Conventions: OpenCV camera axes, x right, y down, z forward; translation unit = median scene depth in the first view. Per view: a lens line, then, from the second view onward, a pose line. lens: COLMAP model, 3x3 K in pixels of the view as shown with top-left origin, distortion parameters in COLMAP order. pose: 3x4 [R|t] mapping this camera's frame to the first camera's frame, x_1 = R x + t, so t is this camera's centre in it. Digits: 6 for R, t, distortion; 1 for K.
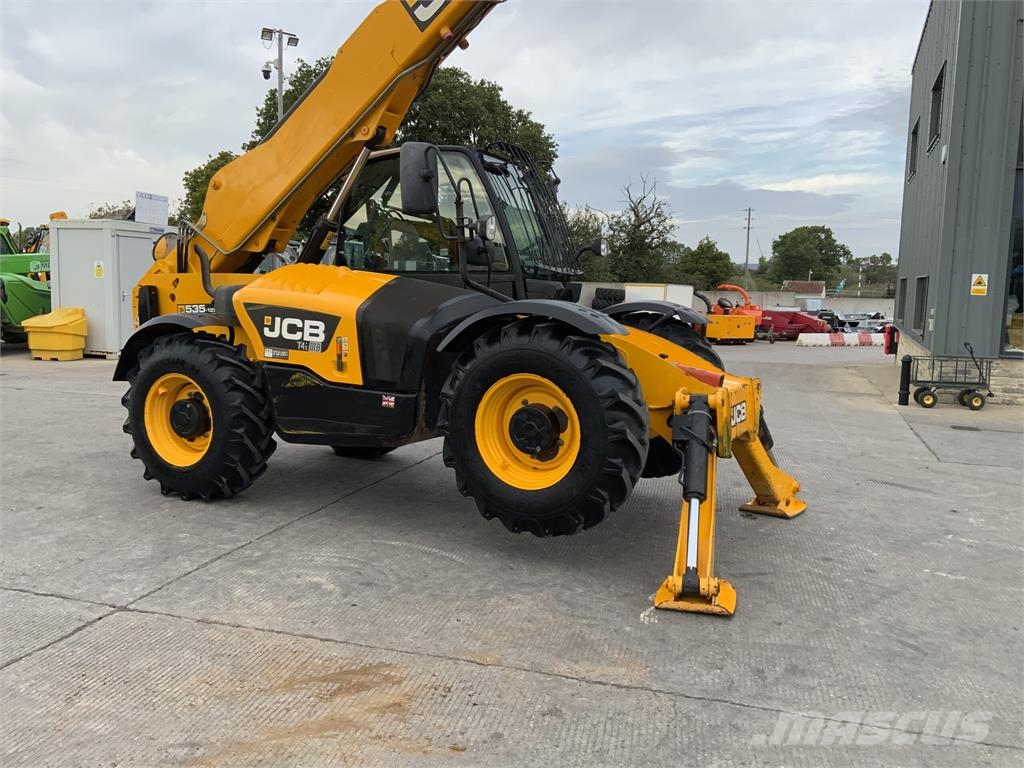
lens RADIAL K [[831.4, 0, 512.0], [0, 831.4, 384.0], [0, 0, 1]] dist [0.127136, -0.275952]
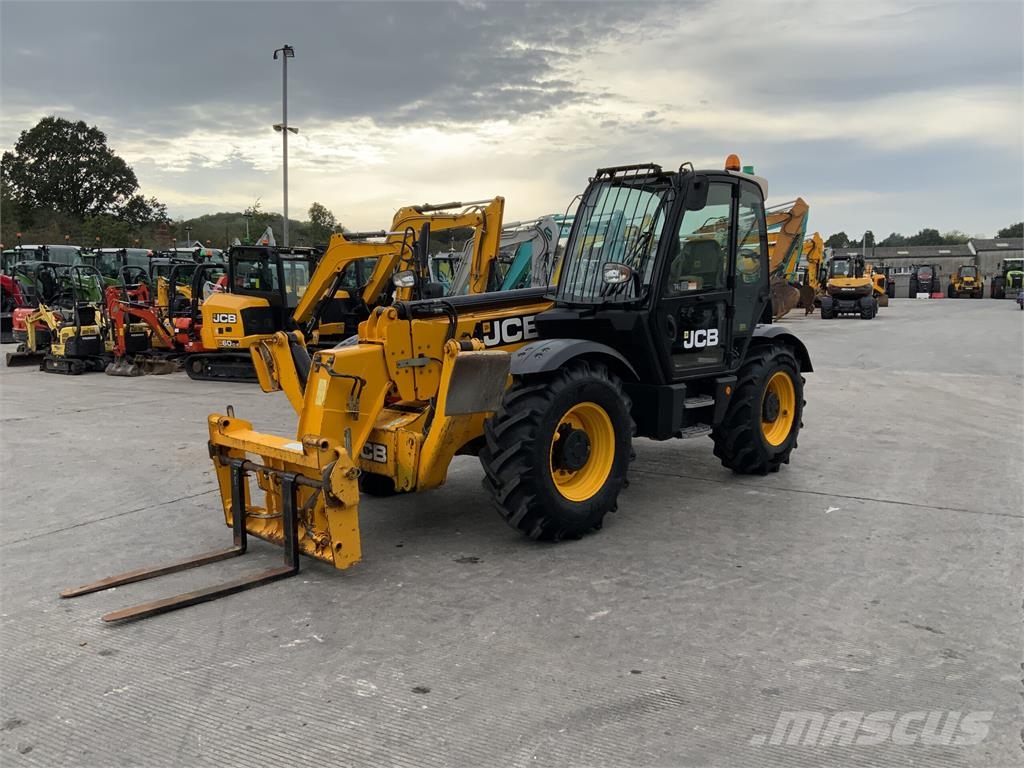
lens RADIAL K [[833.5, 0, 512.0], [0, 833.5, 380.0], [0, 0, 1]] dist [0.076328, -0.143428]
pose [[-0.252429, 0.074629, -0.964733, 1.176276], [-0.109795, 0.988373, 0.105187, -0.128201], [0.961366, 0.132475, -0.241300, 1.334849]]
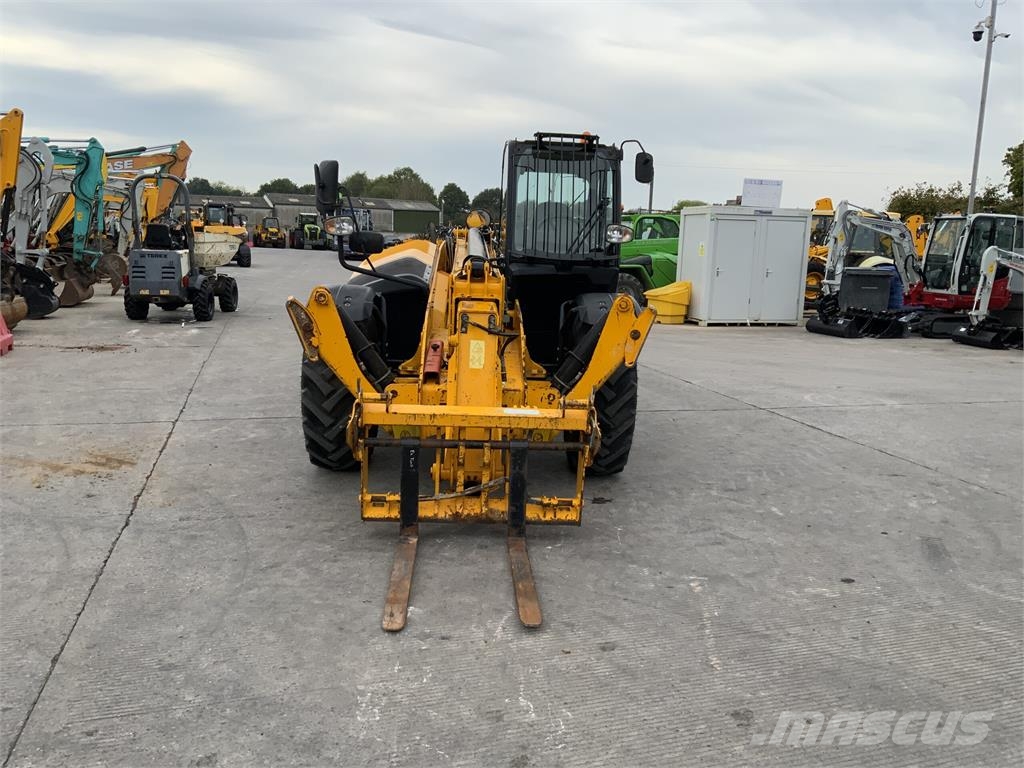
lens RADIAL K [[833.5, 0, 512.0], [0, 833.5, 380.0], [0, 0, 1]] dist [0.076328, -0.143428]
pose [[0.524246, 0.121931, -0.842792, 1.075874], [-0.111509, 0.991004, 0.074011, -0.032649], [0.844234, 0.055179, 0.533126, 0.461447]]
